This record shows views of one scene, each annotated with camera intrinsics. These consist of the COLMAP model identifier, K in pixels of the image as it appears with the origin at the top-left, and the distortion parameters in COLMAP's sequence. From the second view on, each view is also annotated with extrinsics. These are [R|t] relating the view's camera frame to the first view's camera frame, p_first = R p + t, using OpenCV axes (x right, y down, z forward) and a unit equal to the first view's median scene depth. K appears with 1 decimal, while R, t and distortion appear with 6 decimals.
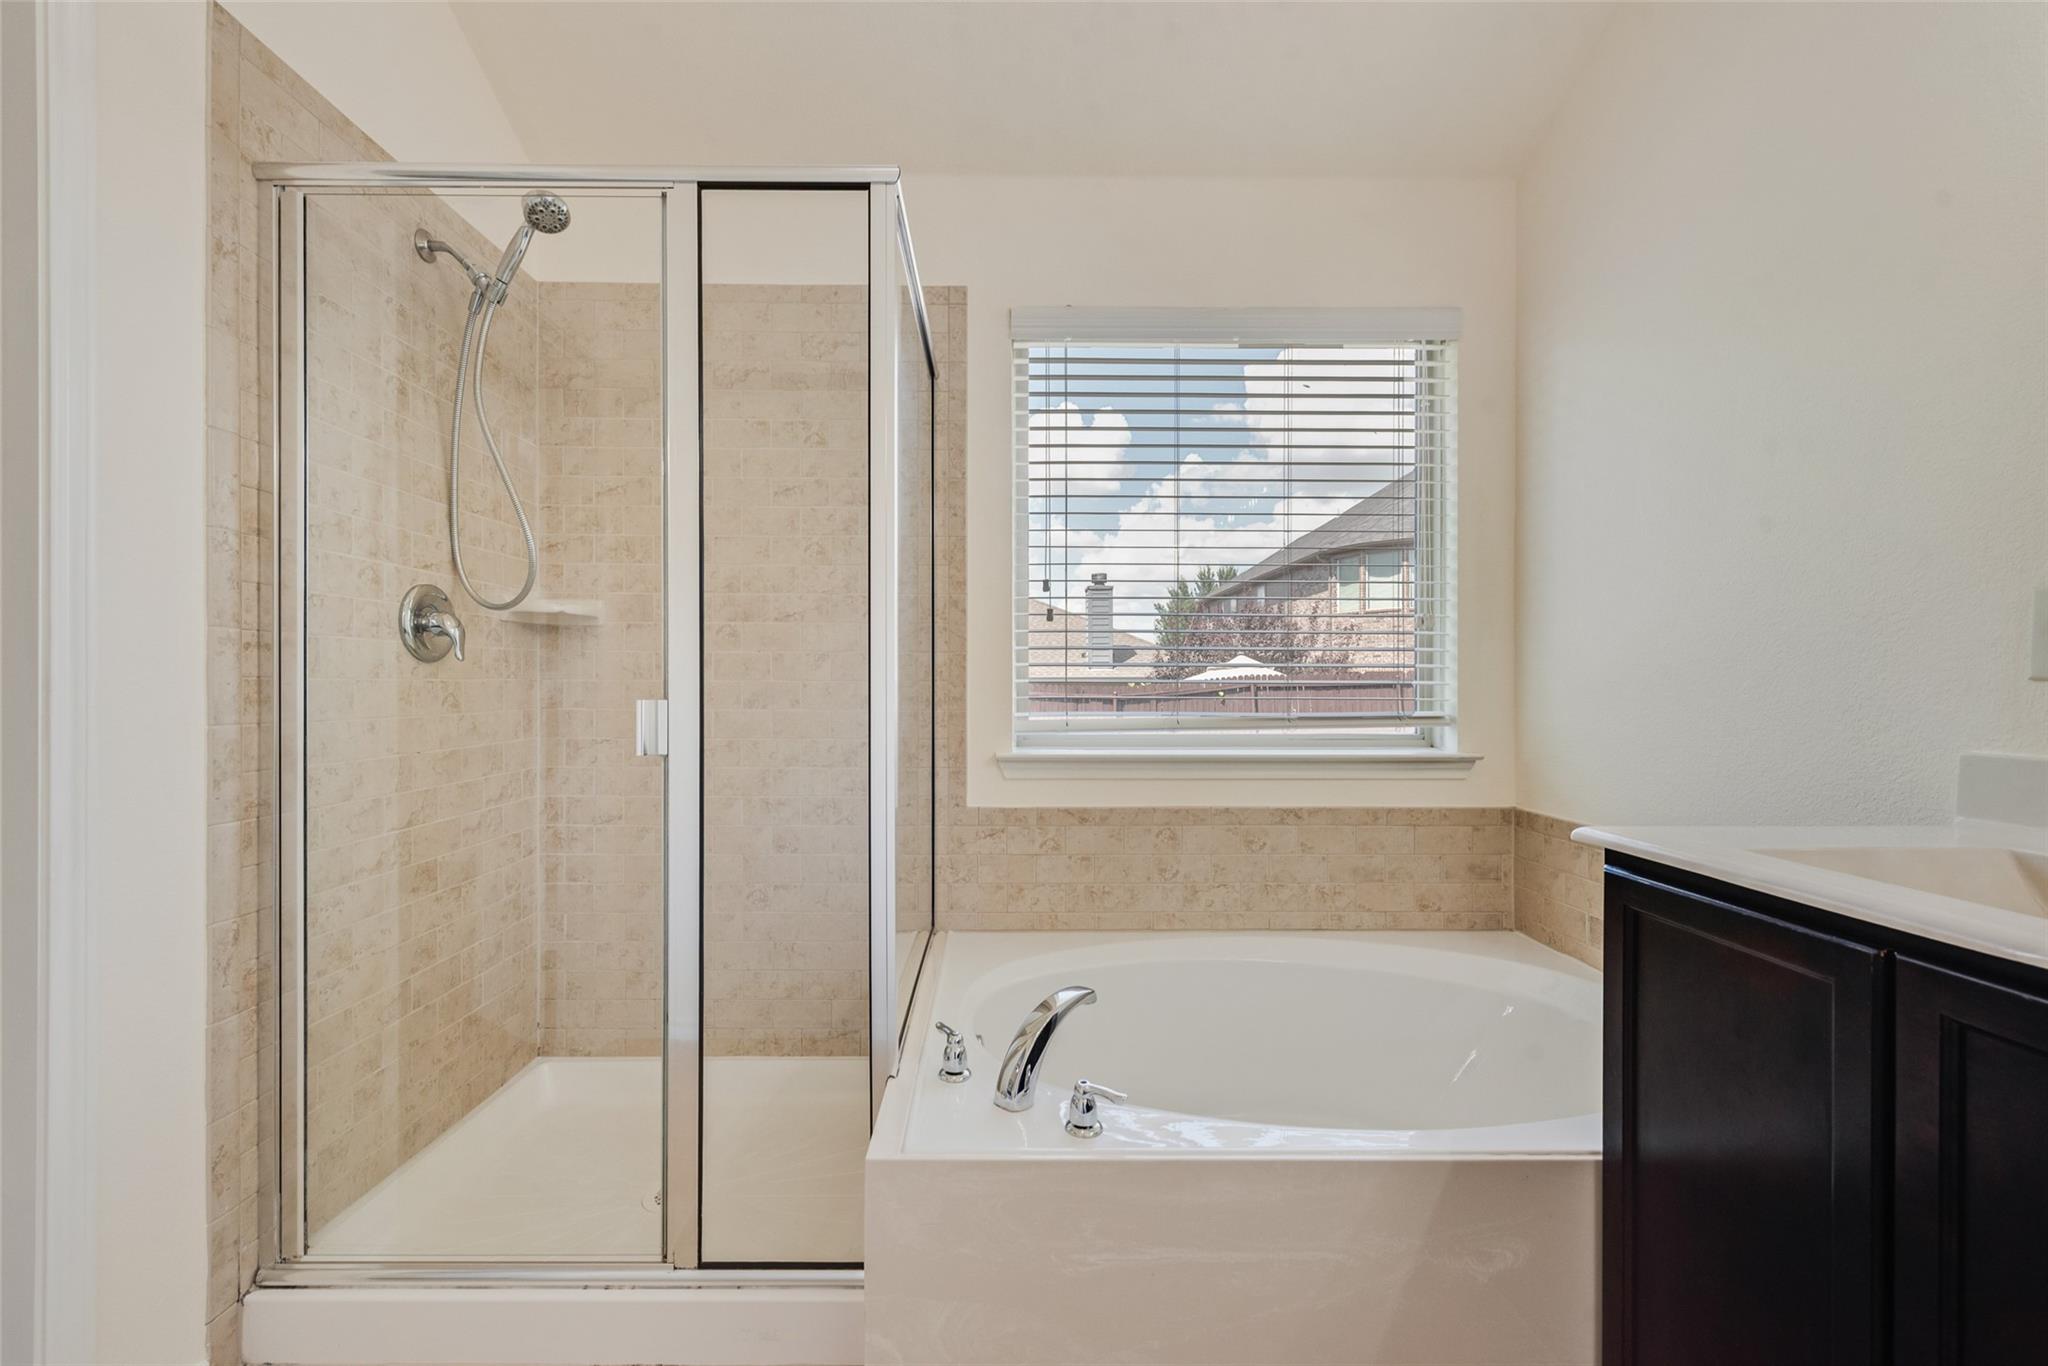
lens RADIAL K [[799.9, 0, 1012.6], [0, 799.9, 687.1], [0, 0, 1]] dist [0.013897, -0.004725]
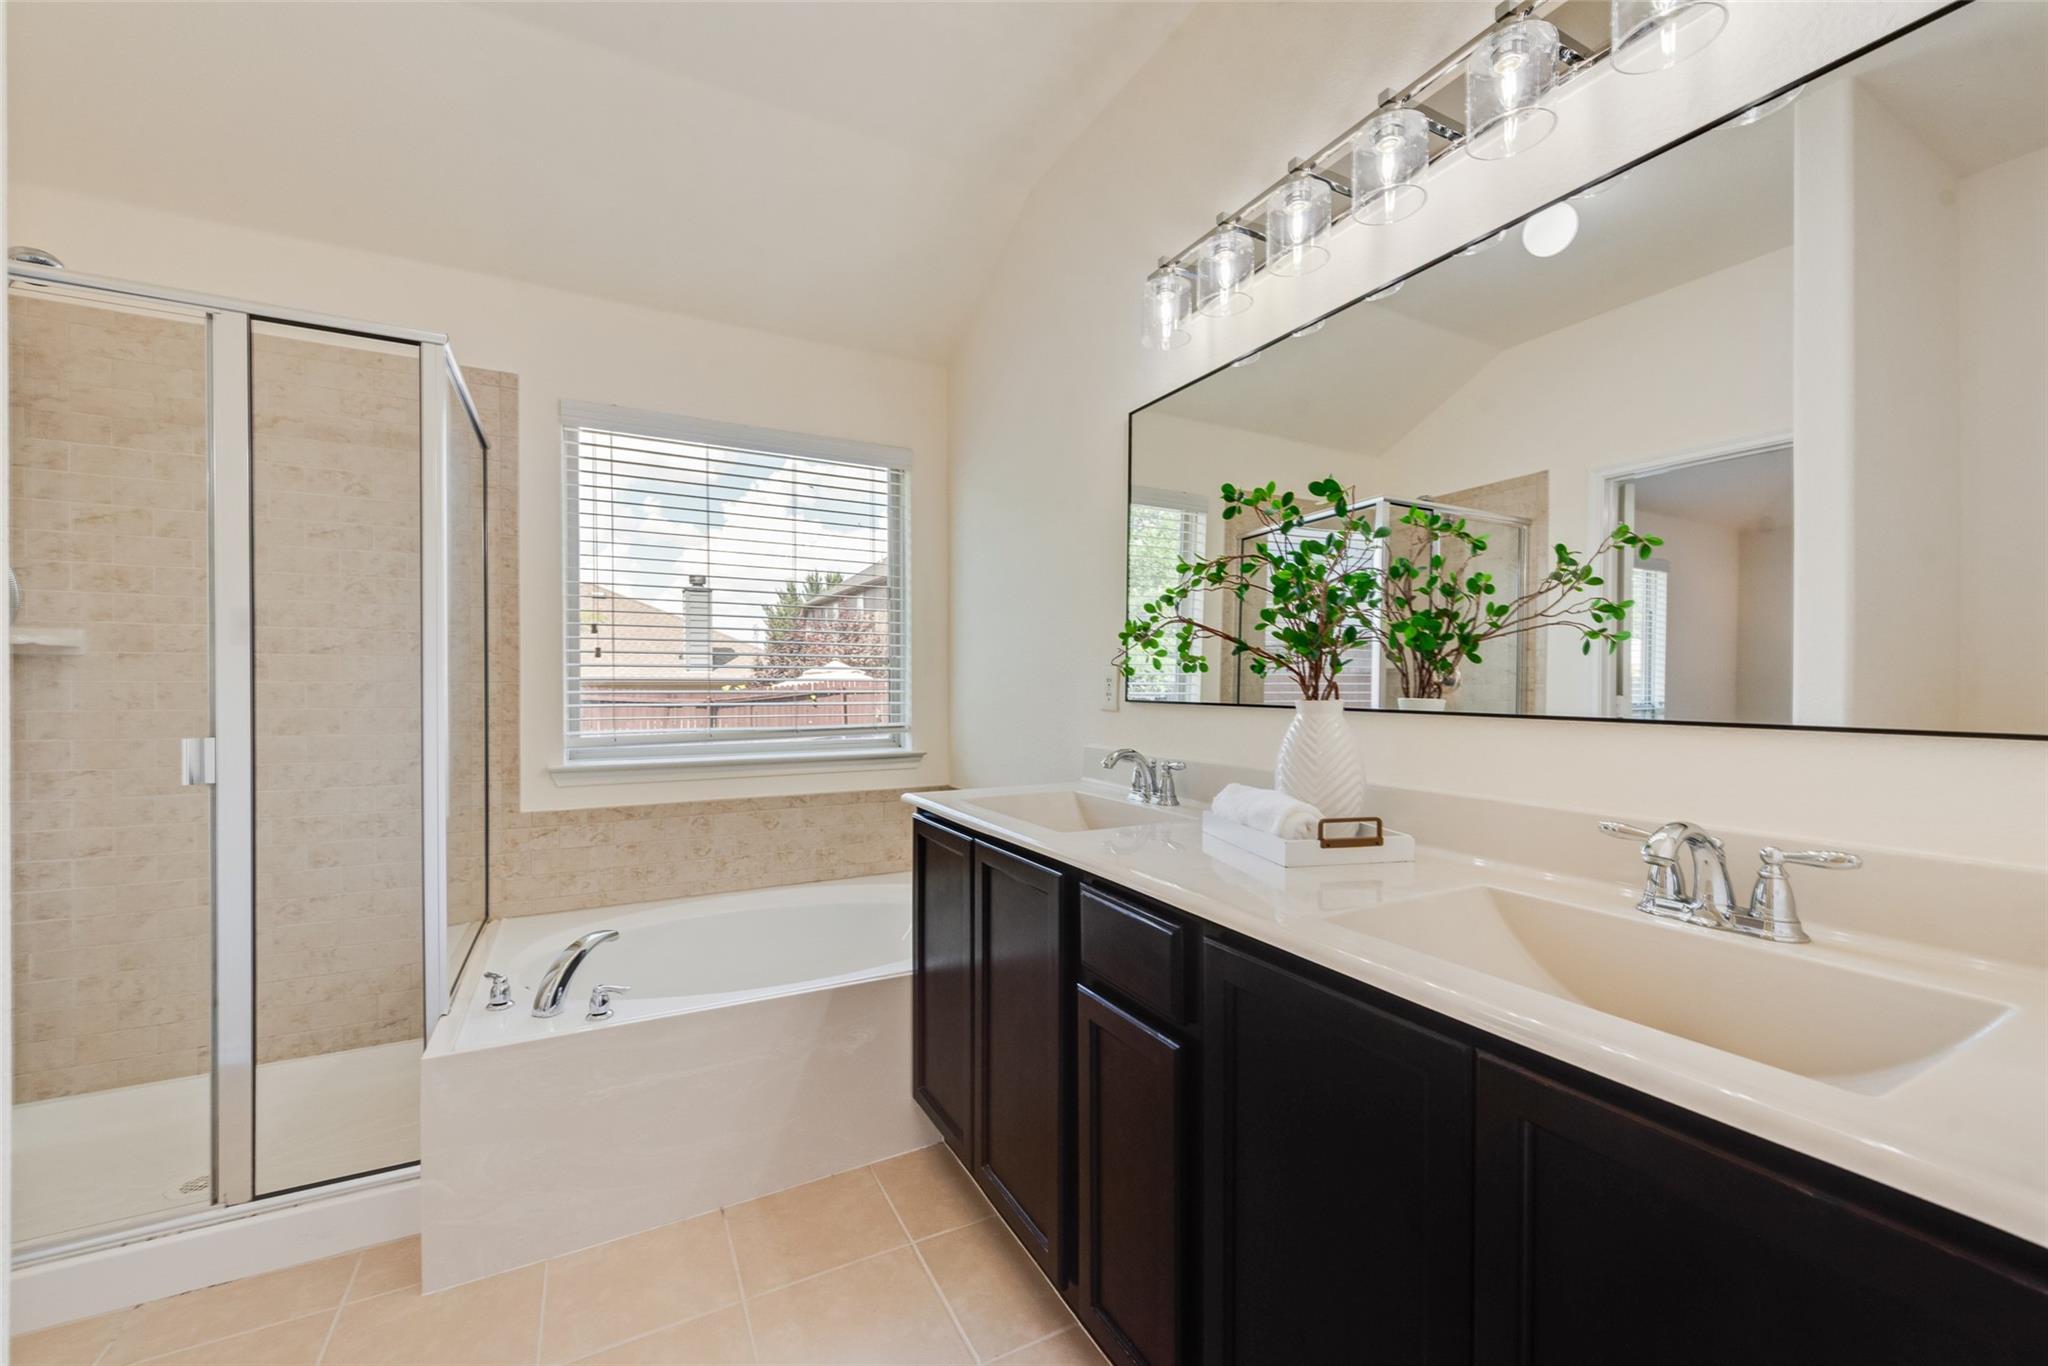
lens RADIAL K [[799.9, 0, 1012.6], [0, 799.9, 687.1], [0, 0, 1]] dist [0.013897, -0.004725]
pose [[0.893201, -0.002865, 0.449649, 0.059759], [0.000655, 0.999987, 0.005070, -0.041947], [-0.449658, -0.004234, 0.893191, -0.395648]]
